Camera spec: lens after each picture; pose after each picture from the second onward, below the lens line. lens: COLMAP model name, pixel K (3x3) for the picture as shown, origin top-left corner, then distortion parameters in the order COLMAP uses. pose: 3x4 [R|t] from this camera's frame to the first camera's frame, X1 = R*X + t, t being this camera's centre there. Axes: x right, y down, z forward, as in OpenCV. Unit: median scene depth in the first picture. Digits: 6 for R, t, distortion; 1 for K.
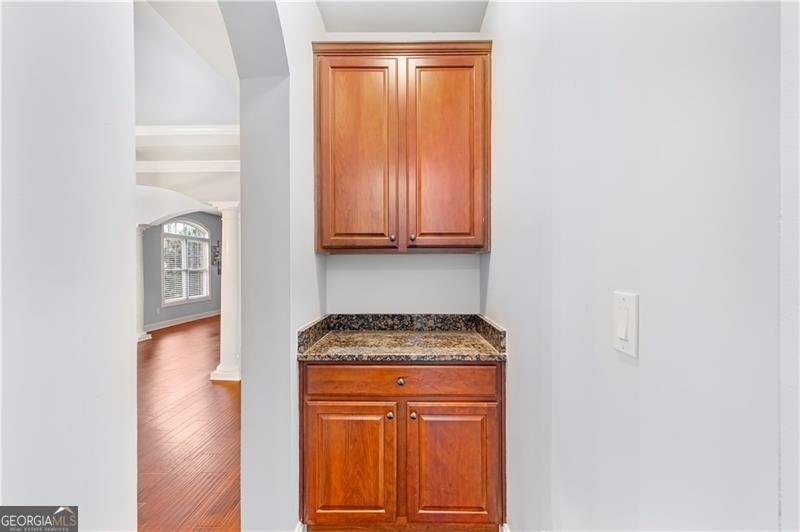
lens RADIAL K [[374.4, 0, 398.2], [0, 374.4, 265.7], [0, 0, 1]] dist [0.016133, -0.002347]
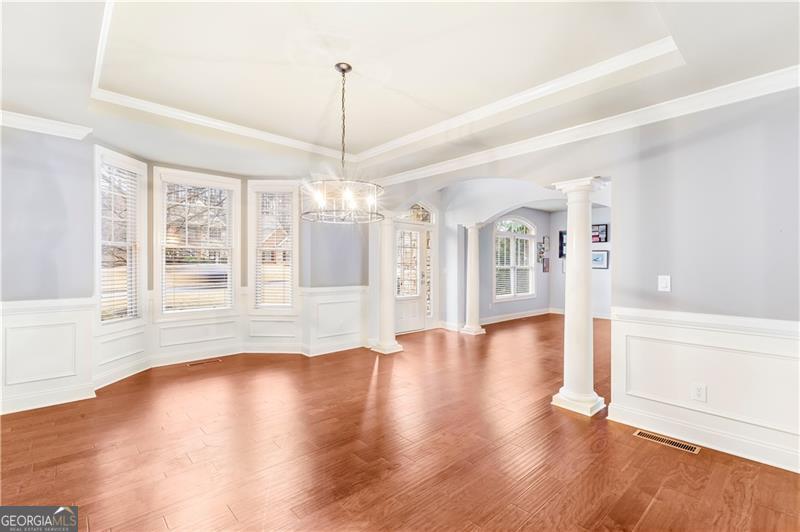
lens RADIAL K [[374.4, 0, 398.1], [0, 374.4, 264.3], [0, 0, 1]] dist [0.016133, -0.002347]
pose [[0.696104, 0.001720, -0.717939, -0.064802], [0.000901, 0.999994, 0.003269, -0.000577], [0.717940, -0.002923, 0.696099, 0.086790]]
